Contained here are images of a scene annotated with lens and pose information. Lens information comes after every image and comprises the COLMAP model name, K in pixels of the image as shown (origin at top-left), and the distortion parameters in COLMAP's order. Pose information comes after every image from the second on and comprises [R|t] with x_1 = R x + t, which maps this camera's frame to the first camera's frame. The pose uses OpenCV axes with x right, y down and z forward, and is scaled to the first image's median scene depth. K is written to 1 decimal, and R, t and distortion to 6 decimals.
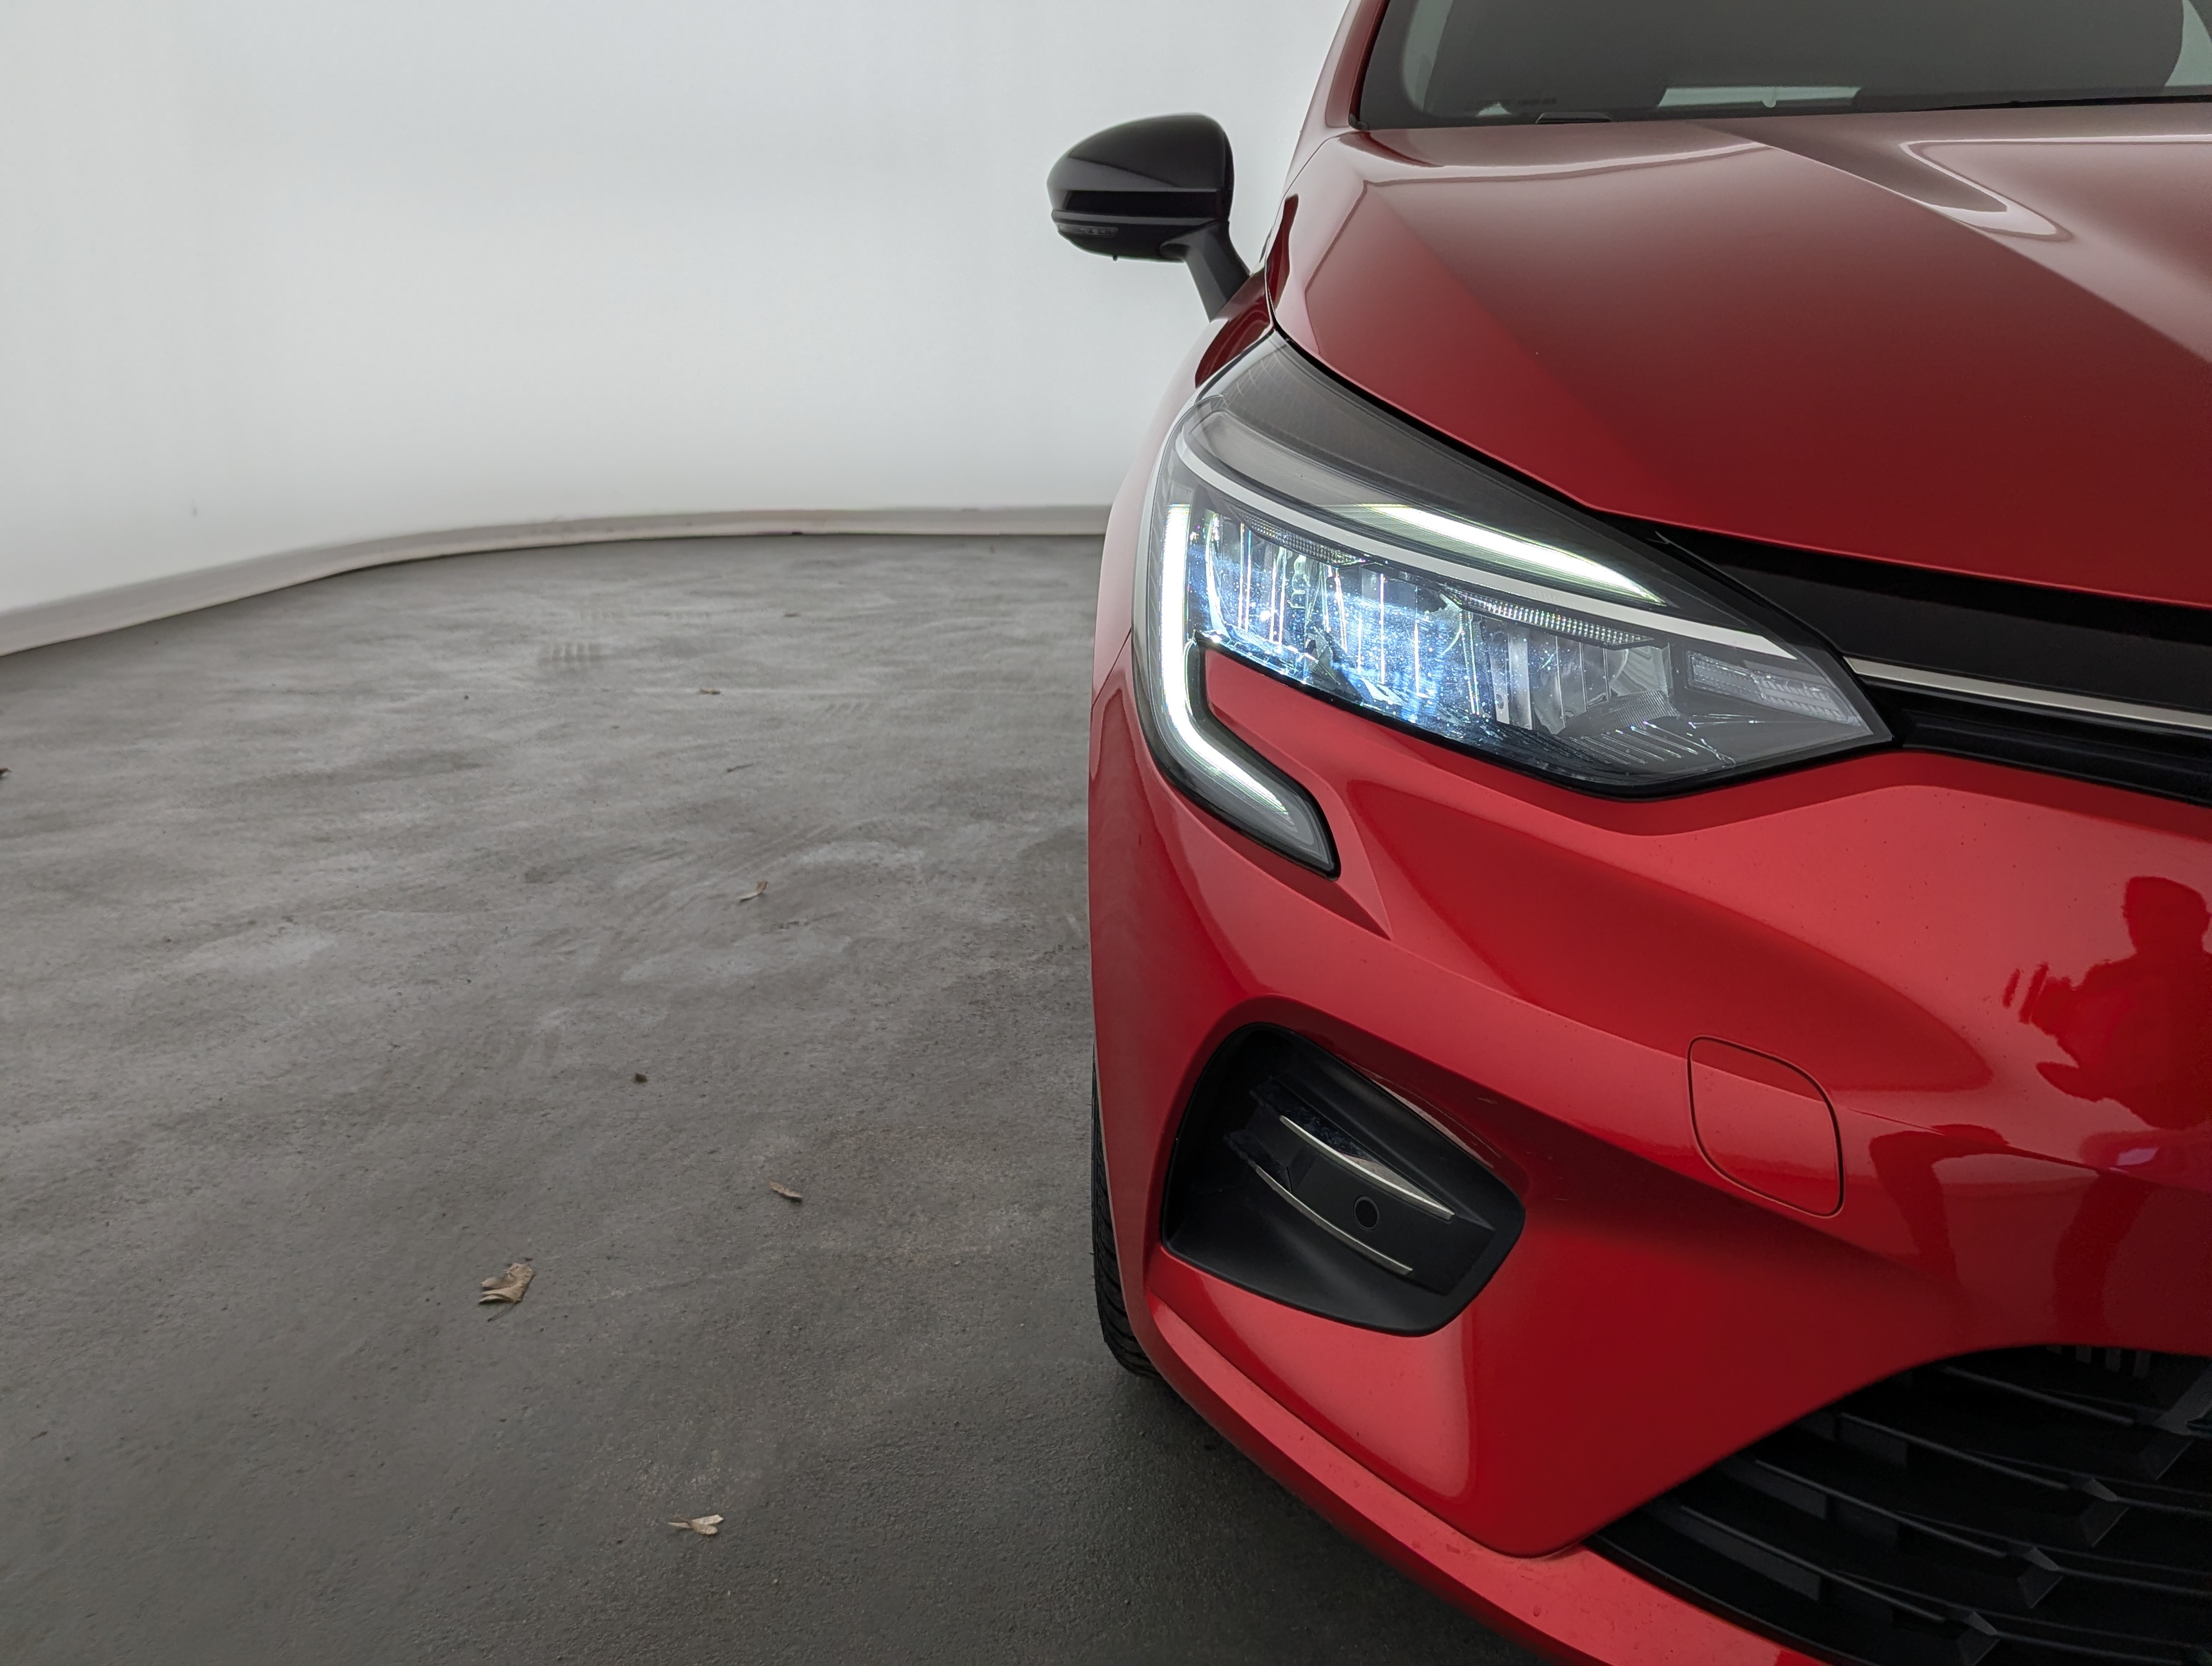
lens RADIAL K [[2088.9, 0, 1102.7], [0, 2088.9, 838.3], [0, 0, 1]] dist [0.029023, 0.000000]
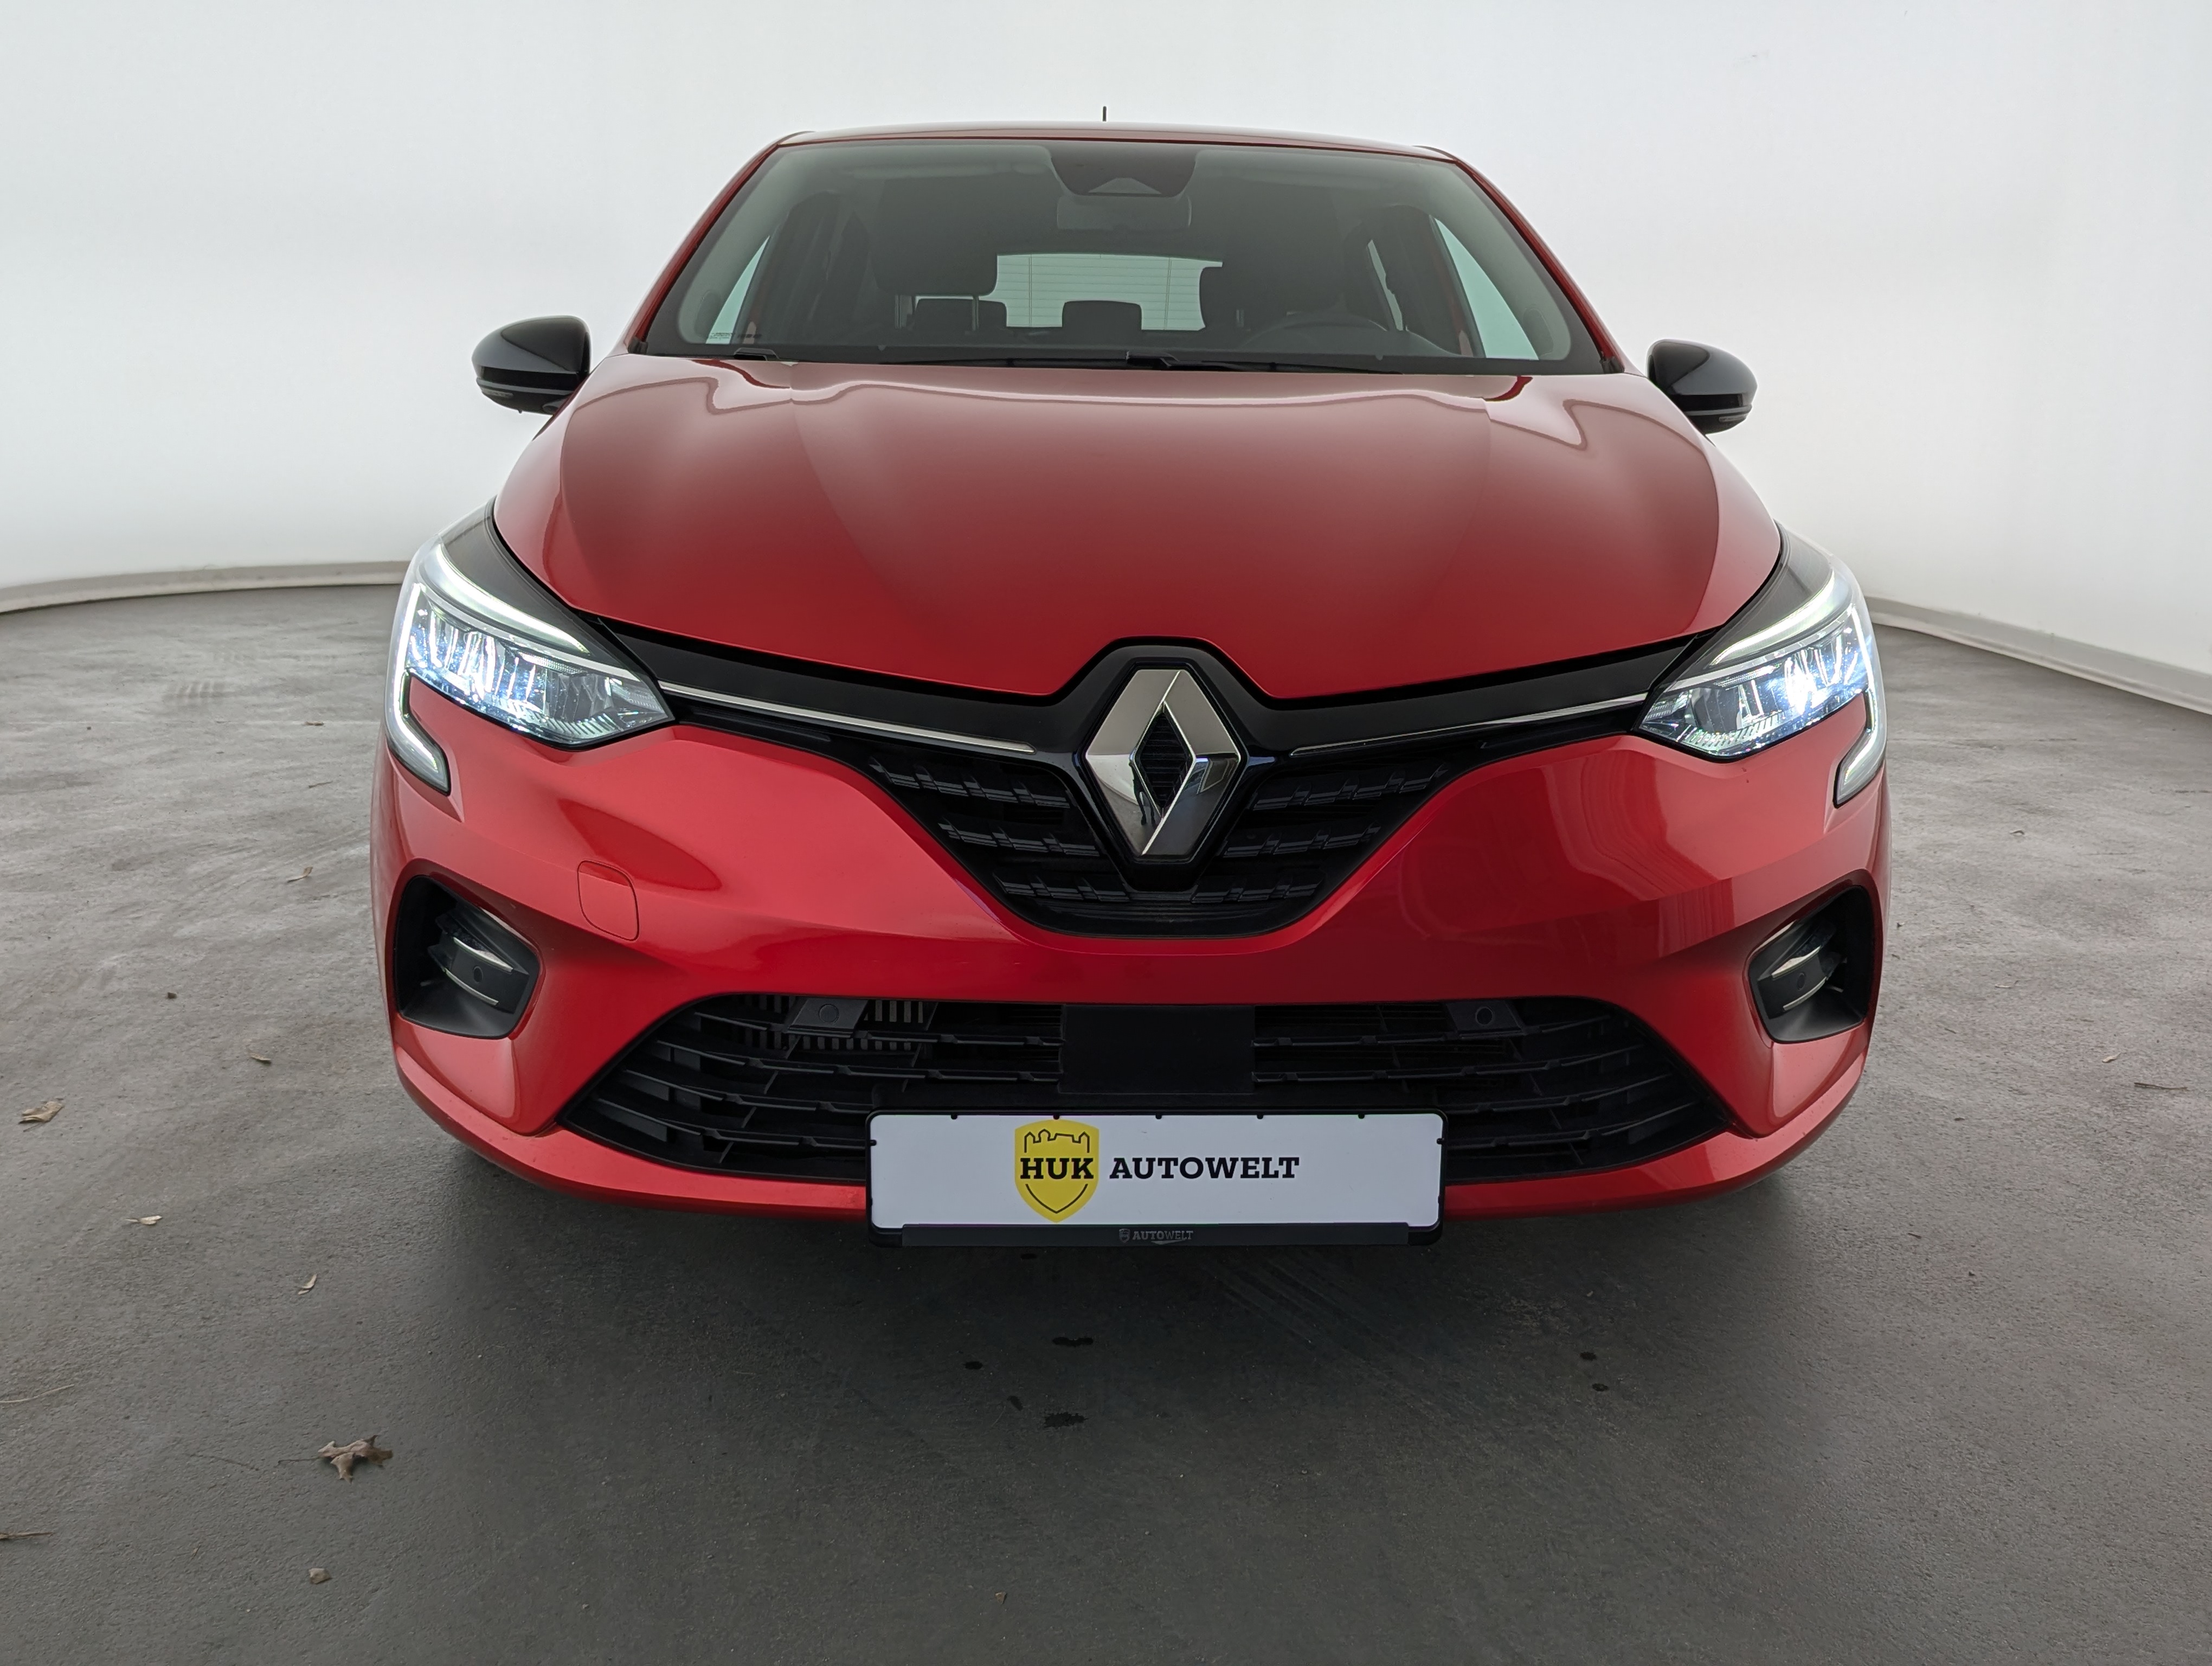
lens RADIAL K [[2088.9, 0, 1136.5], [0, 2088.9, 802.7], [0, 0, 1]] dist [0.029023, 0.000000]
pose [[0.989951, -0.003459, 0.141372, 0.162038], [0.008999, 0.999216, -0.038564, 0.036922], [-0.141128, 0.039448, 0.989205, -0.348369]]
